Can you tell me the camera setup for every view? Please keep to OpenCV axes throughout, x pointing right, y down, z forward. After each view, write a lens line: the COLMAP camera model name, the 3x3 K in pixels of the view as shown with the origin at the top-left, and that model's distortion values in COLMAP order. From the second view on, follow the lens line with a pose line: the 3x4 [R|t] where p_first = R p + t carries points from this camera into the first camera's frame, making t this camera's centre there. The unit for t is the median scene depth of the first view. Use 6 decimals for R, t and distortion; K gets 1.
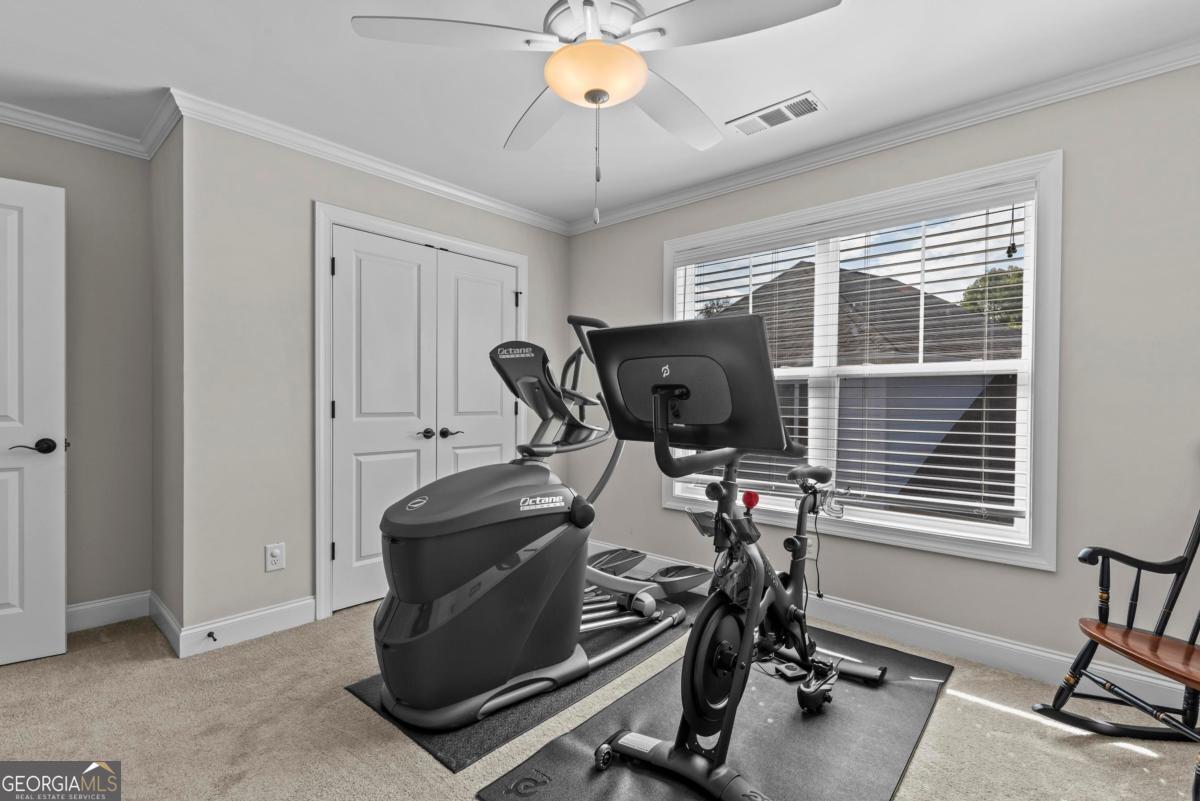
lens RADIAL K [[547.0, 0, 600.0], [0, 547.0, 400.5], [0, 0, 1]] dist [-0.000391, -0.000202]
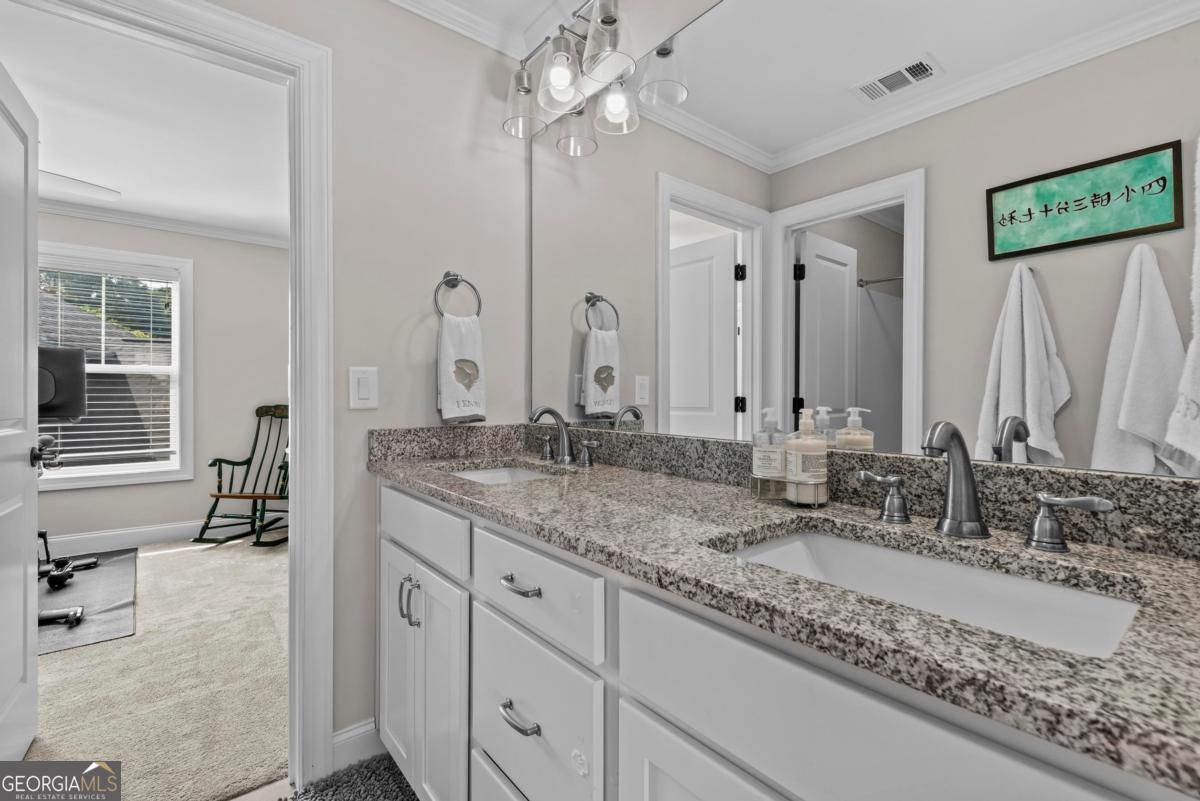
lens RADIAL K [[518.8, 0, 600.0], [0, 518.8, 400.5], [0, 0, 1]] dist [0.001043, -0.000027]
pose [[0.138788, -0.015589, 0.990199, -0.860504], [0.002473, 0.999878, 0.015395, 0.018504], [-0.990319, 0.000313, 0.138810, -0.740025]]
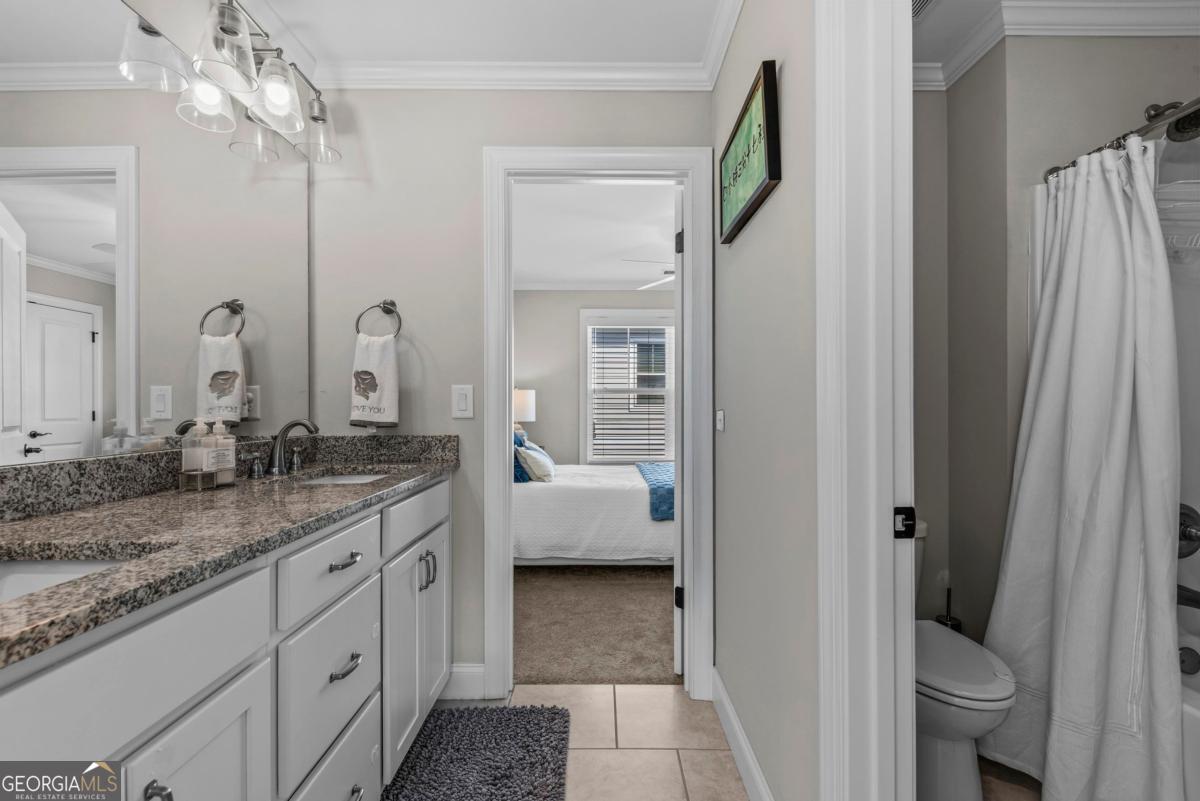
lens RADIAL K [[518.8, 0, 600.0], [0, 518.8, 400.5], [0, 0, 1]] dist [0.001043, -0.000027]
pose [[-0.745268, -0.008216, -0.666714, 2.930227], [-0.003302, 0.999957, -0.008632, -0.003173], [0.666756, -0.004231, -0.745264, 3.945506]]
